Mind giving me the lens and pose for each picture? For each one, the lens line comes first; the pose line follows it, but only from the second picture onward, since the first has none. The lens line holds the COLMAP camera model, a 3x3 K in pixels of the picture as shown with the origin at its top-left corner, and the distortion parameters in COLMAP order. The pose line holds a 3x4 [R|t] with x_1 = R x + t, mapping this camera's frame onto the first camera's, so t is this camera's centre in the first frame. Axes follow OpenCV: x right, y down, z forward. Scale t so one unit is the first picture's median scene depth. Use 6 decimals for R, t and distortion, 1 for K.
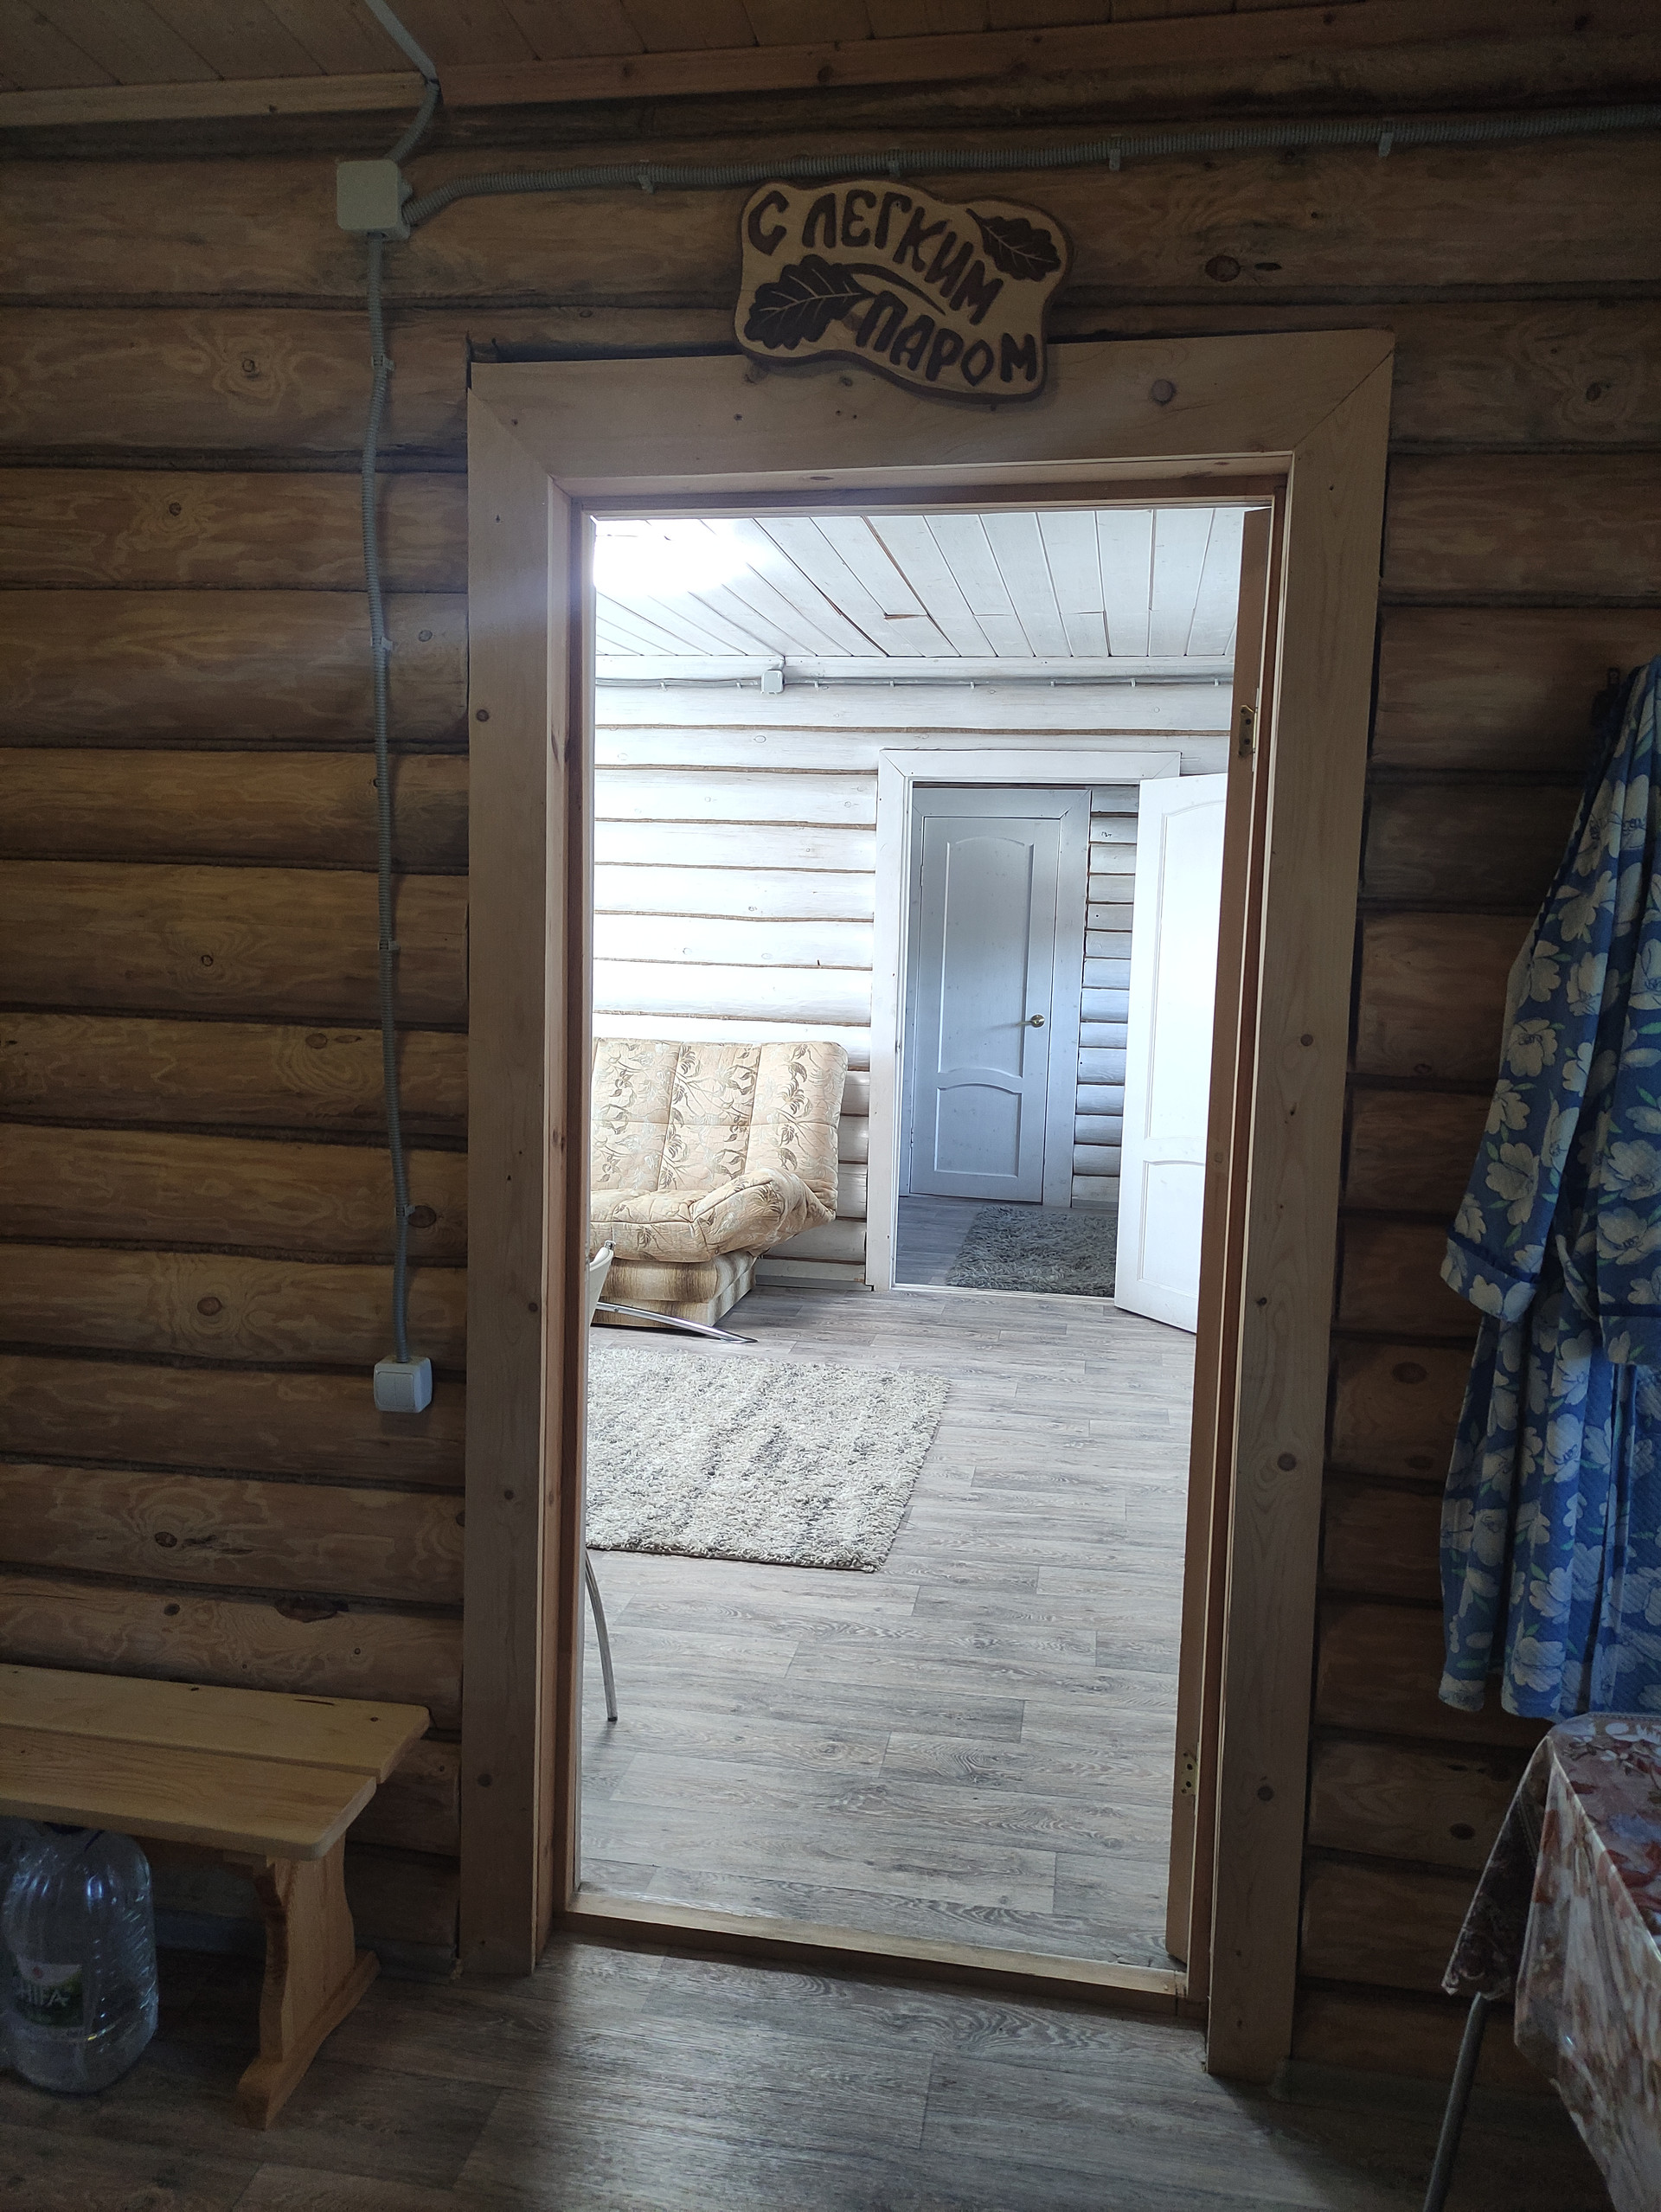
lens RADIAL K [[1612.5, 0, 817.2], [0, 1612.5, 1125.3], [0, 0, 1]] dist [0.038349, -0.034085]
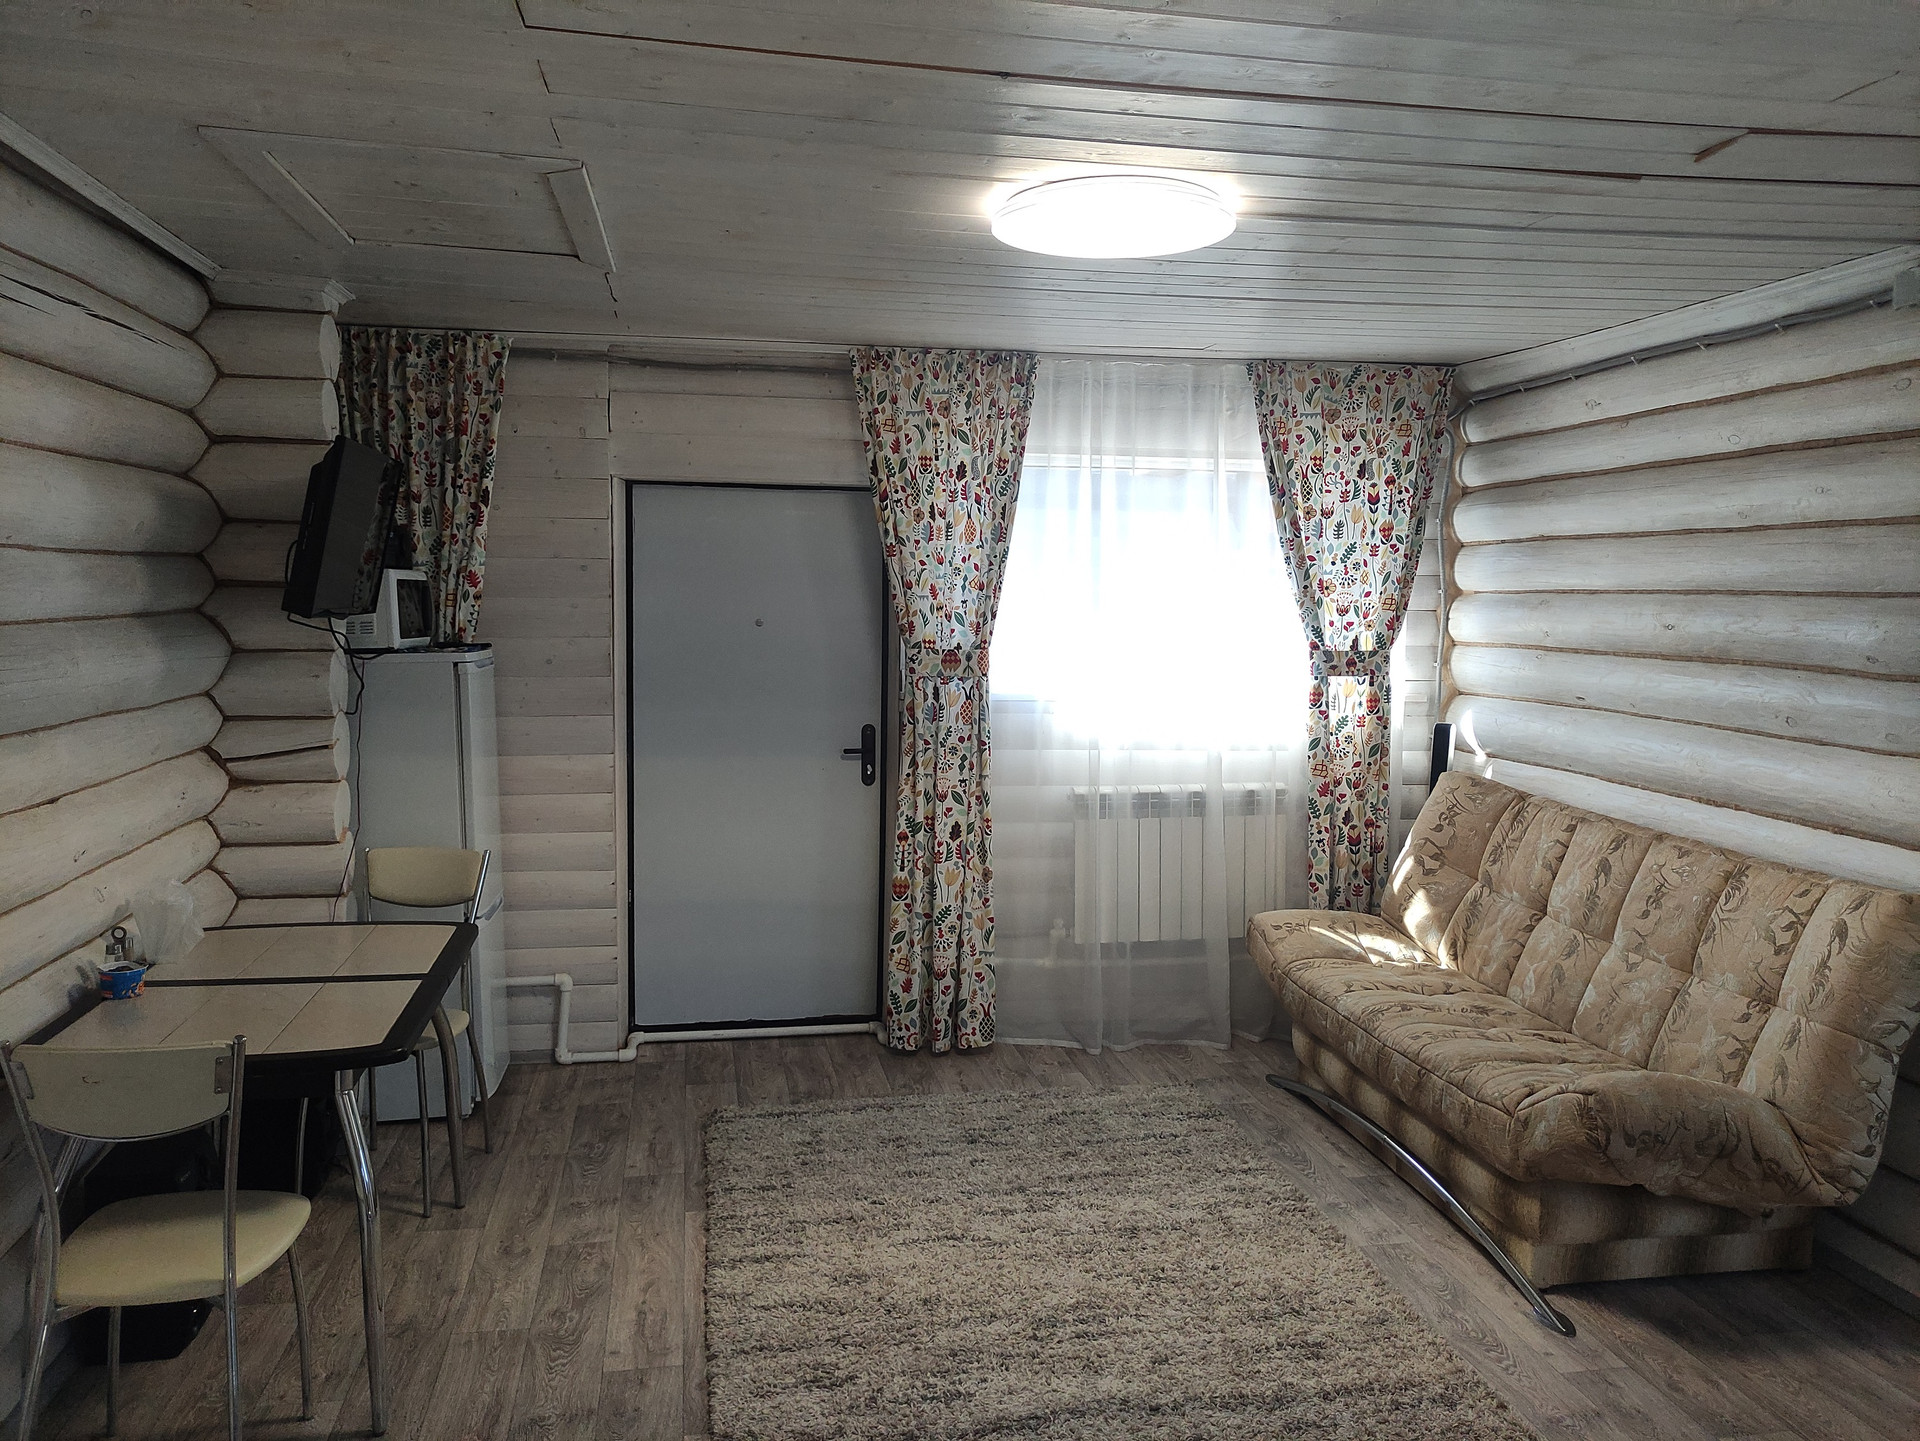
lens RADIAL K [[1399.7, 0, 965.3], [0, 1399.7, 732.9], [0, 0, 1]] dist [0.038349, -0.034085]
pose [[0.358237, 0.072026, -0.930848, 0.376515], [-0.125320, 0.991707, 0.028506, -0.087819], [0.925182, 0.106442, 0.364292, 0.542208]]
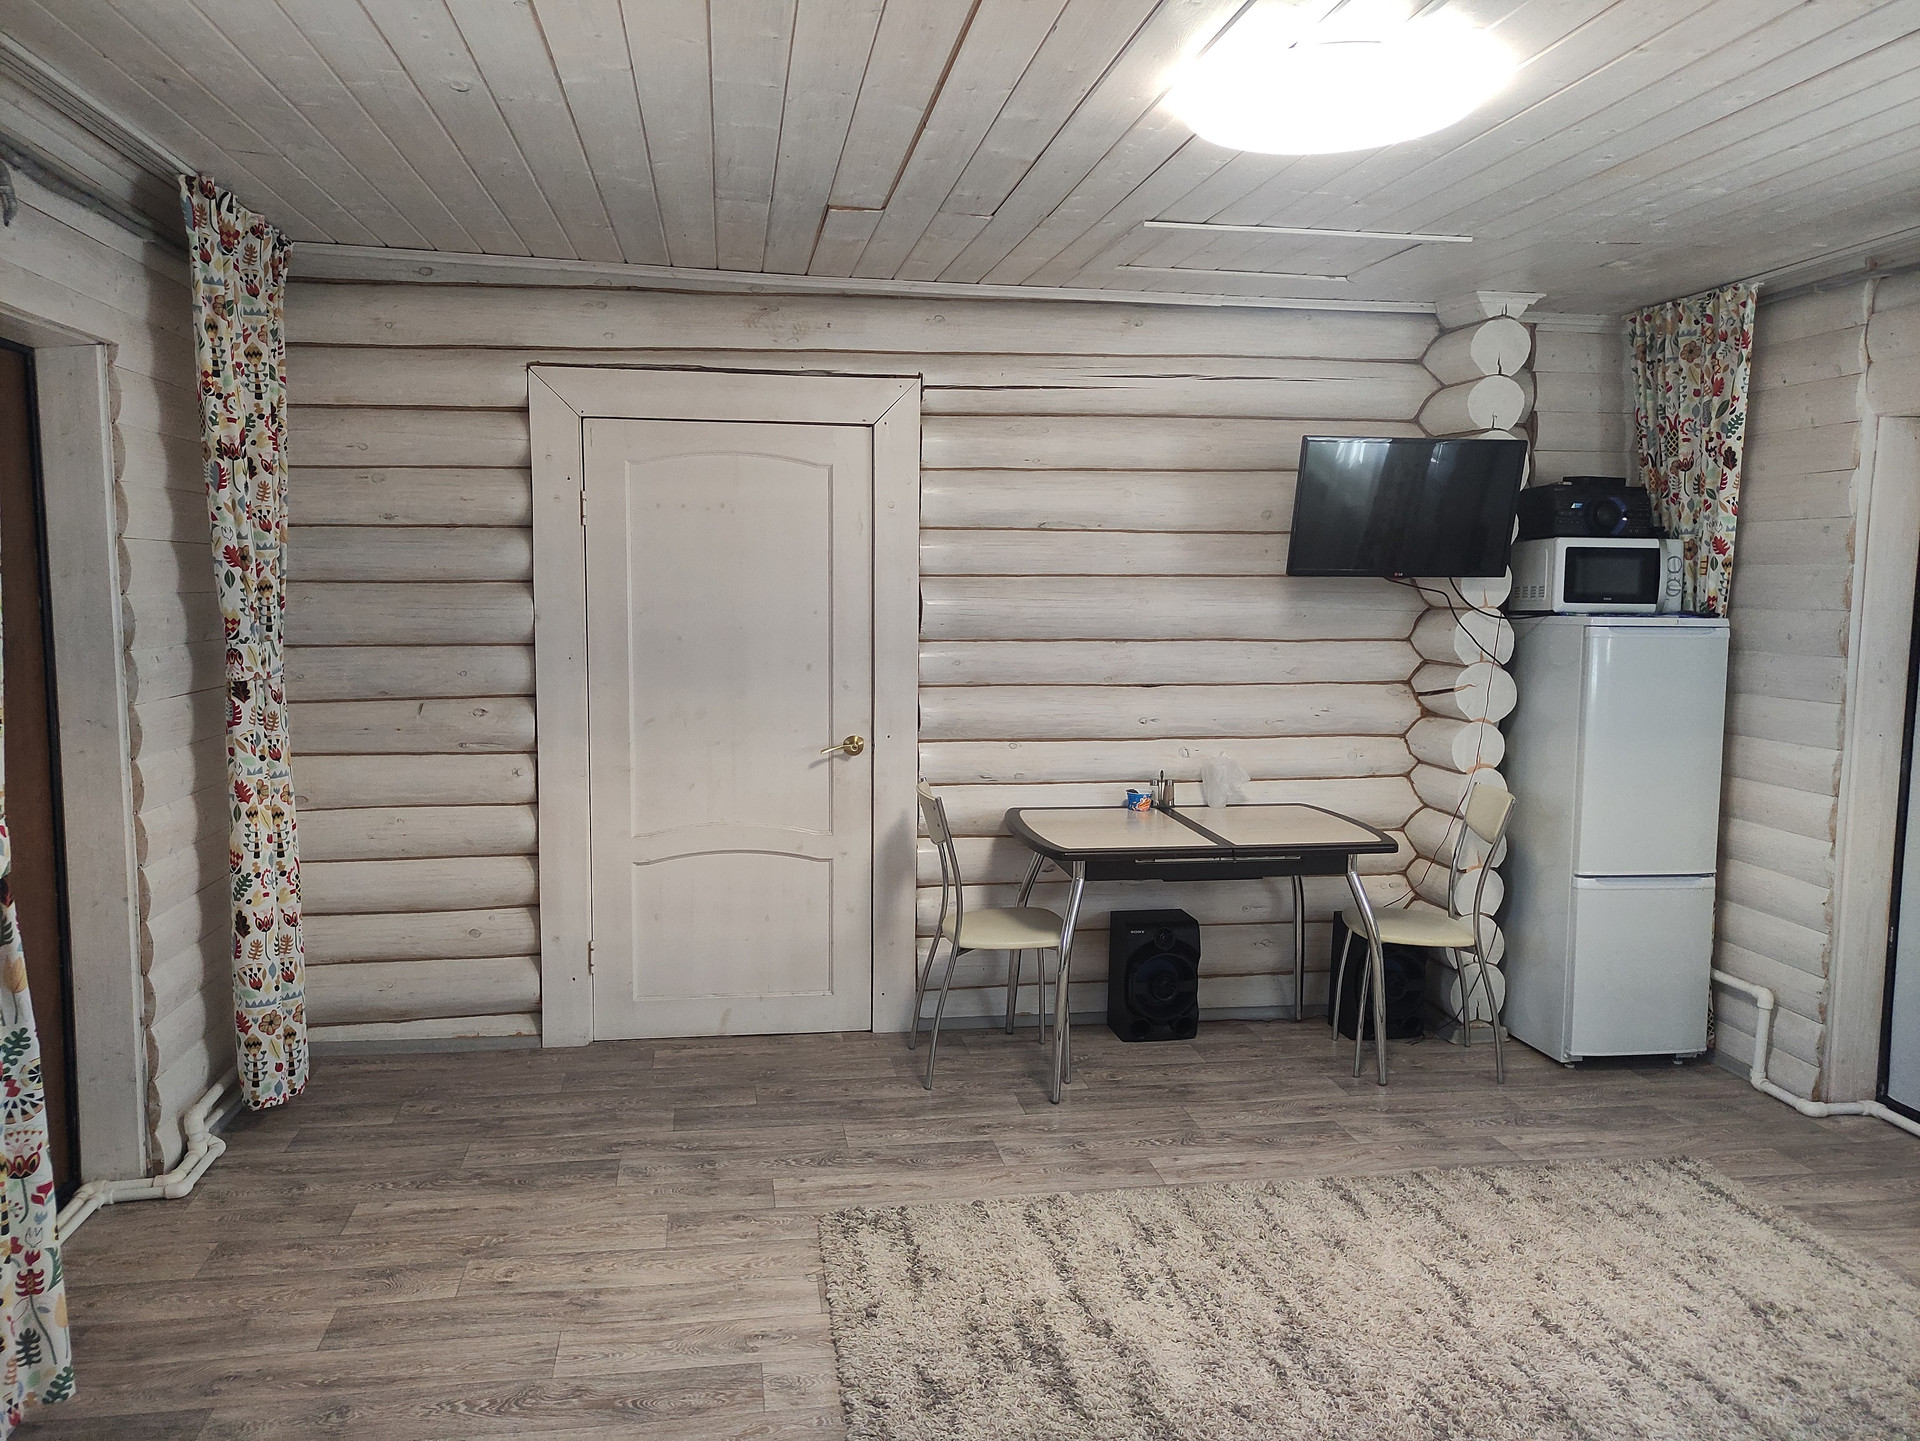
lens RADIAL K [[1399.7, 0, 966.5], [0, 1399.7, 732.1], [0, 0, 1]] dist [0.038349, -0.034085]
pose [[-0.936282, 0.004157, -0.351225, 0.174014], [-0.080167, 0.971009, 0.225199, -0.159680], [0.341979, 0.239006, -0.908805, 1.157263]]
